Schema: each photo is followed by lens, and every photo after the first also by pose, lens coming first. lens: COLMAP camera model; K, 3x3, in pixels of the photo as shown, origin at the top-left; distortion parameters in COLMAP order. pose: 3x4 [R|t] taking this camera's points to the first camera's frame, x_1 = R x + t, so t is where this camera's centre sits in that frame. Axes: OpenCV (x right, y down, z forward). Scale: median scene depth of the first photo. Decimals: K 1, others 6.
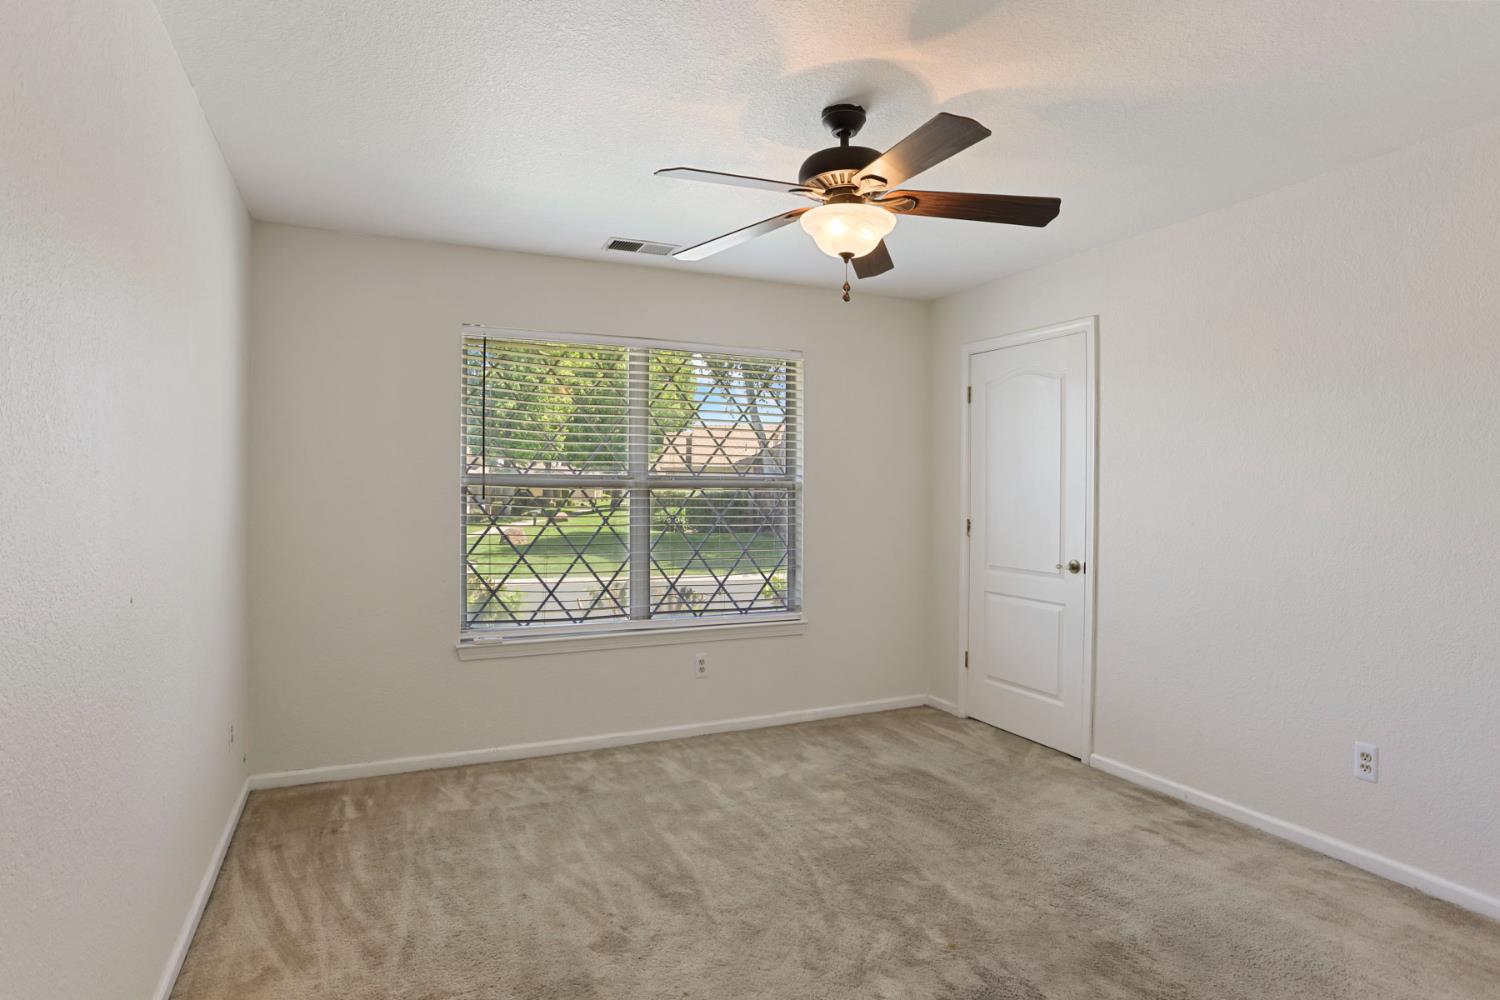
lens RADIAL K [[819.4, 0, 706.8], [0, 819.4, 485.8], [0, 0, 1]] dist [-0.038451, 0.000683]
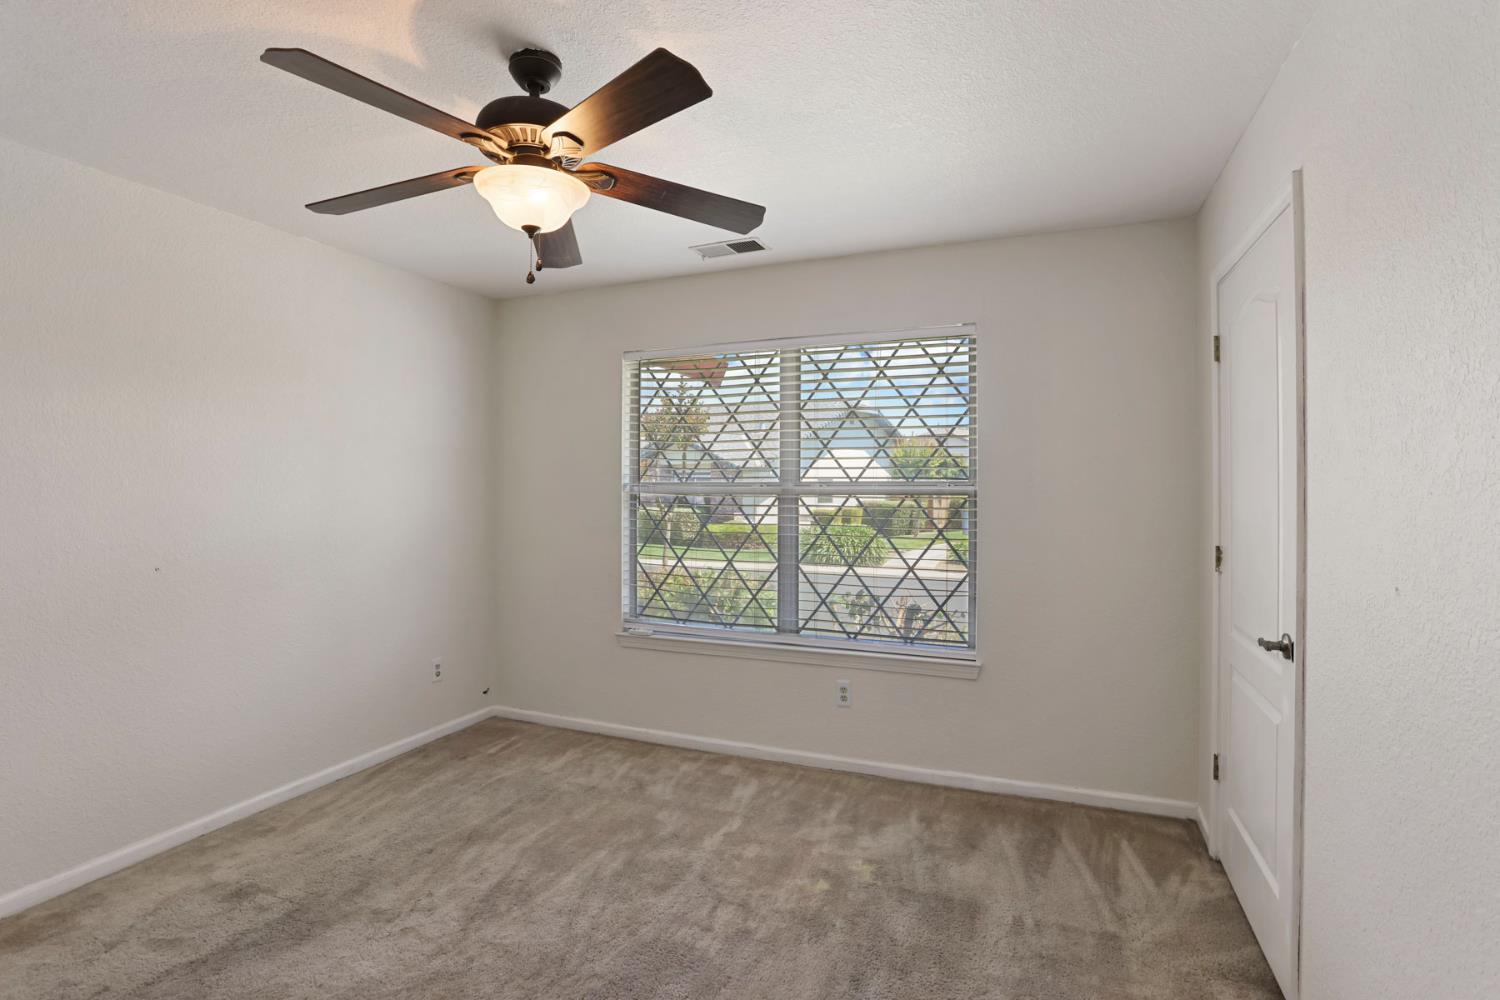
lens RADIAL K [[722.9, 0, 720.4], [0, 722.9, 482.5], [0, 0, 1]] dist [-0.076038, 0.037642]
pose [[0.682400, -0.009418, -0.730918, 0.540428], [0.007579, 0.999954, -0.005809, -0.009057], [0.730939, -0.001575, 0.682441, 0.415360]]
